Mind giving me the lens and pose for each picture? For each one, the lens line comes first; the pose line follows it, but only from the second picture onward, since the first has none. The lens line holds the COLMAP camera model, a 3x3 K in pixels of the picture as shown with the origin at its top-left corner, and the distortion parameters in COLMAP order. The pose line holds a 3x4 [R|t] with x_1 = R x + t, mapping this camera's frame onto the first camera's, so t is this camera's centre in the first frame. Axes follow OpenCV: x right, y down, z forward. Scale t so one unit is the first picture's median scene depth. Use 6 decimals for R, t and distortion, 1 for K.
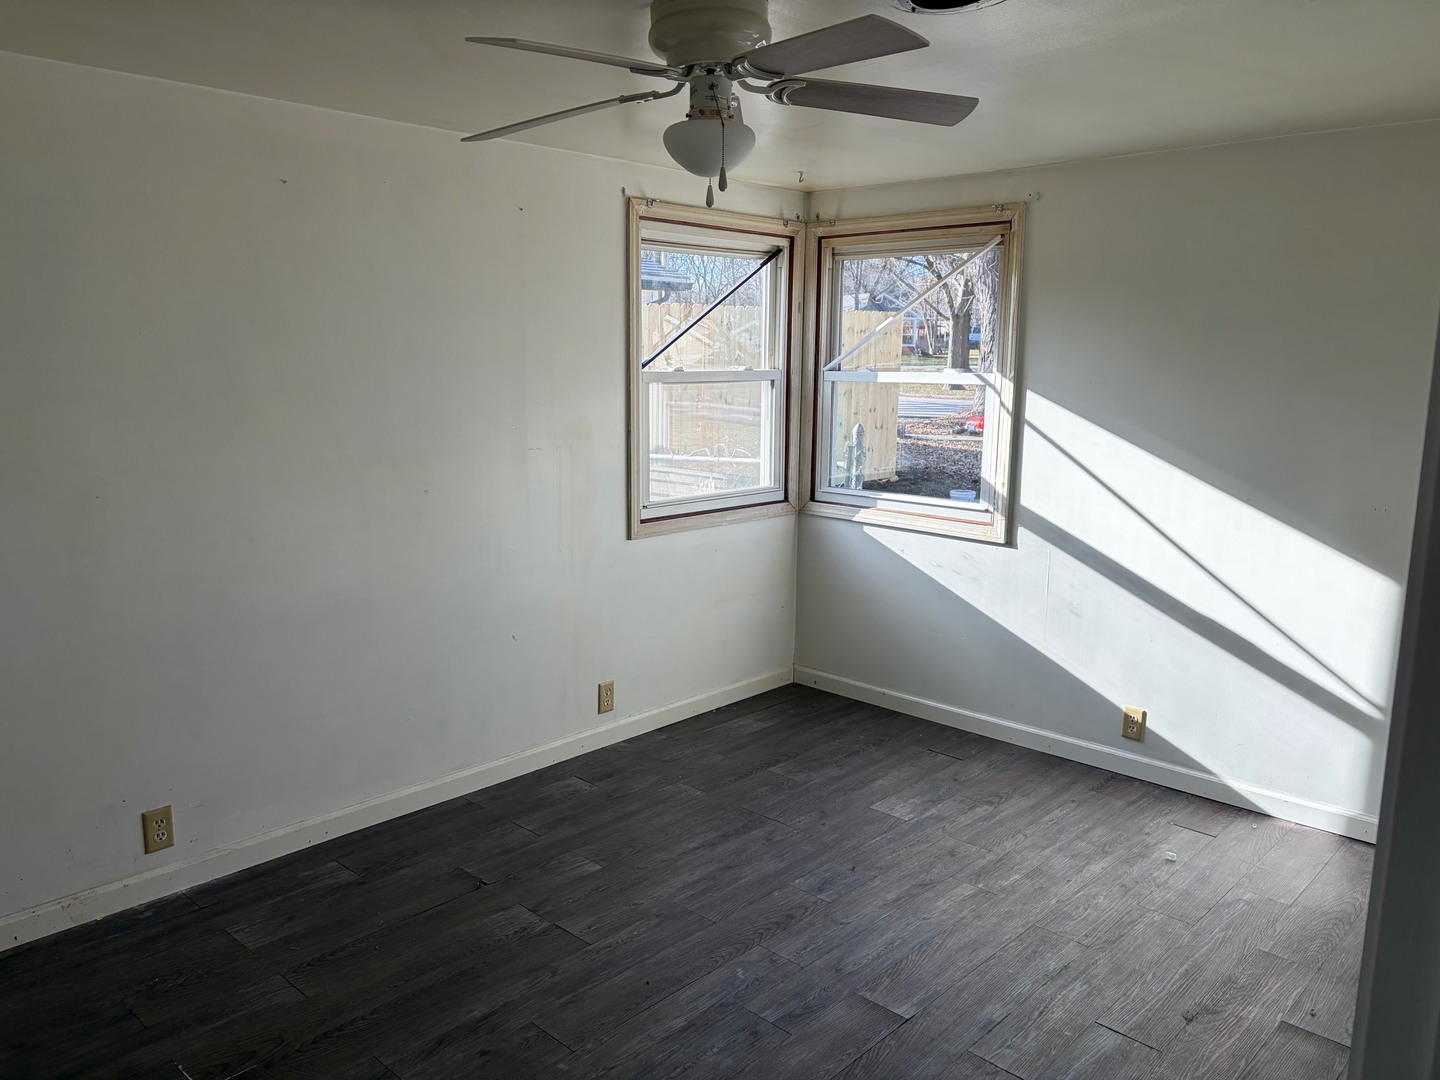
lens RADIAL K [[1088.3, 0, 713.4], [0, 1088.3, 550.3], [0, 0, 1]] dist [0.023426, -0.003578]
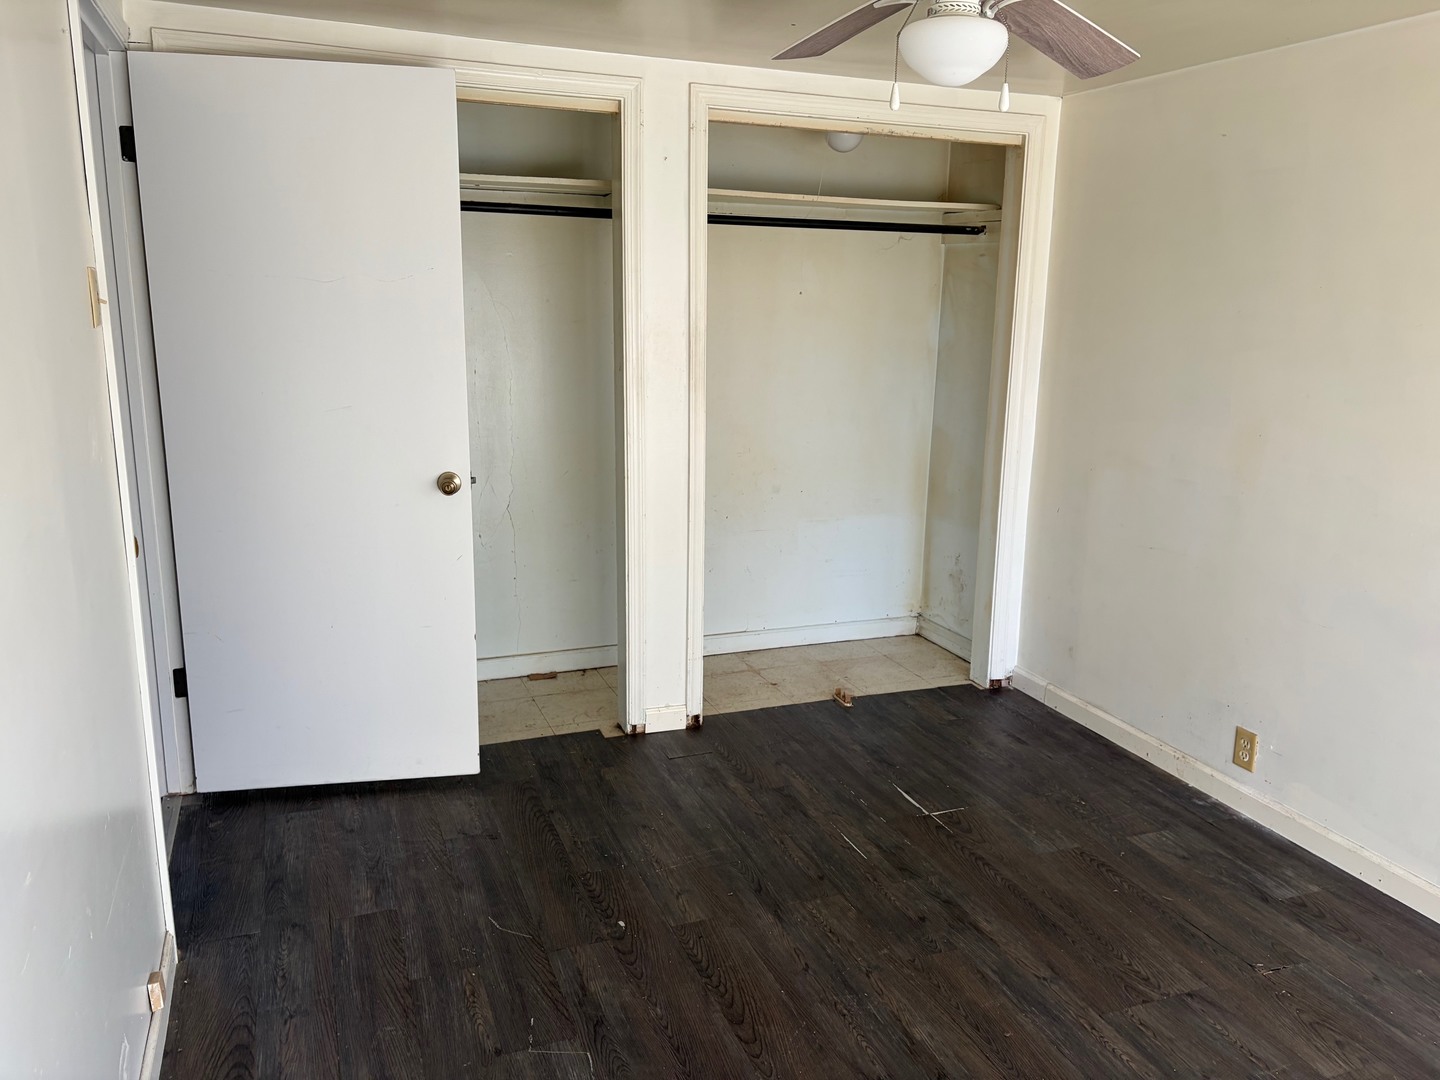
lens RADIAL K [[1088.3, 0, 713.7], [0, 1088.3, 531.1], [0, 0, 1]] dist [0.023426, -0.003578]
pose [[-0.430475, 0.189650, -0.882453, 0.656507], [-0.178506, 0.940478, 0.289199, -0.175262], [0.884775, 0.282016, -0.370999, 0.886142]]
